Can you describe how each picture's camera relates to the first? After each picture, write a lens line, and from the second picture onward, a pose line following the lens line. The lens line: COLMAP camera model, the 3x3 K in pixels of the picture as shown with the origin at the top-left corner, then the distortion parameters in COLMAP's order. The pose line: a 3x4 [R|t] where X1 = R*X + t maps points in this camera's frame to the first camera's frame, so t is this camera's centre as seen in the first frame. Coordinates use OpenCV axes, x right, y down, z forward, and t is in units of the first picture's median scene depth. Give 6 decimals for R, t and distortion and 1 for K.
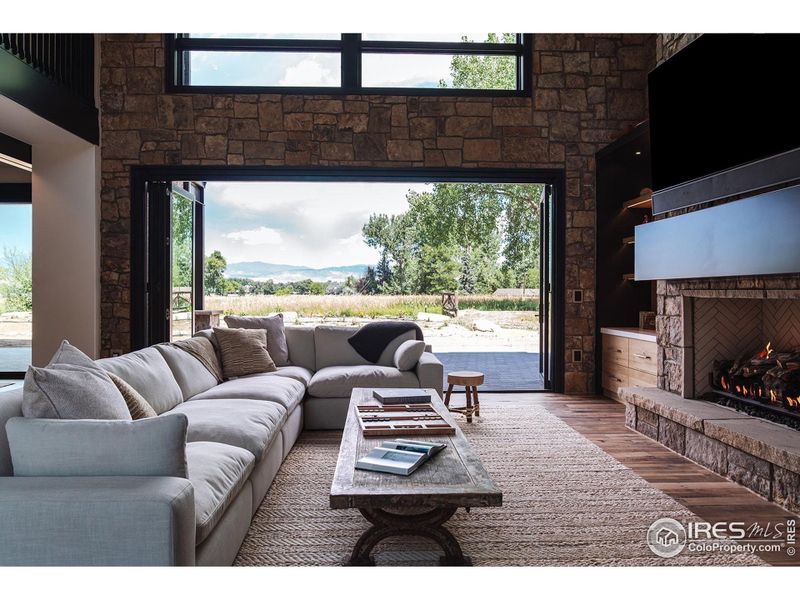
lens RADIAL K [[577.6, 0, 407.1], [0, 577.6, 296.3], [0, 0, 1]] dist [0.002031, 0.023986]
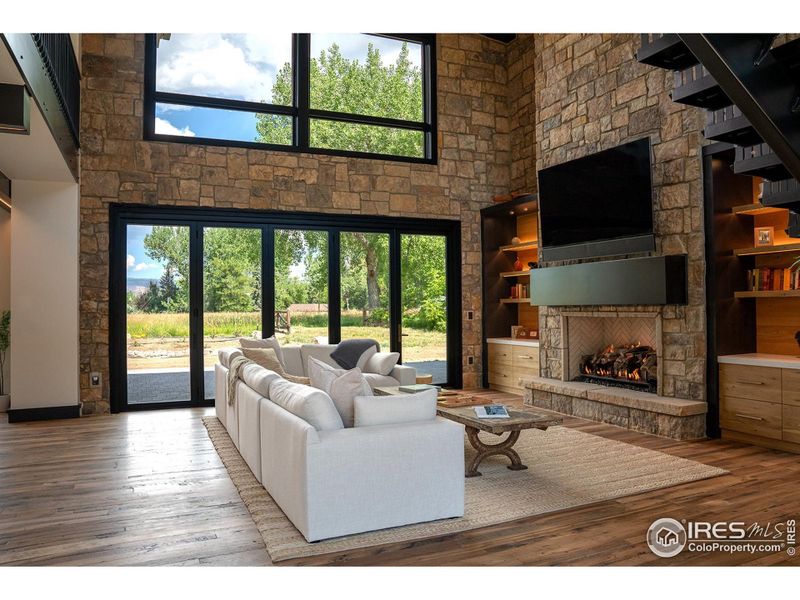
lens RADIAL K [[577.6, 0, 418.8], [0, 577.6, 305.1], [0, 0, 1]] dist [0.002031, 0.023986]
pose [[0.931369, -0.010884, 0.363915, -0.321107], [0.014863, 0.999856, -0.008136, -0.015546], [-0.363774, 0.012986, 0.931397, -0.218272]]
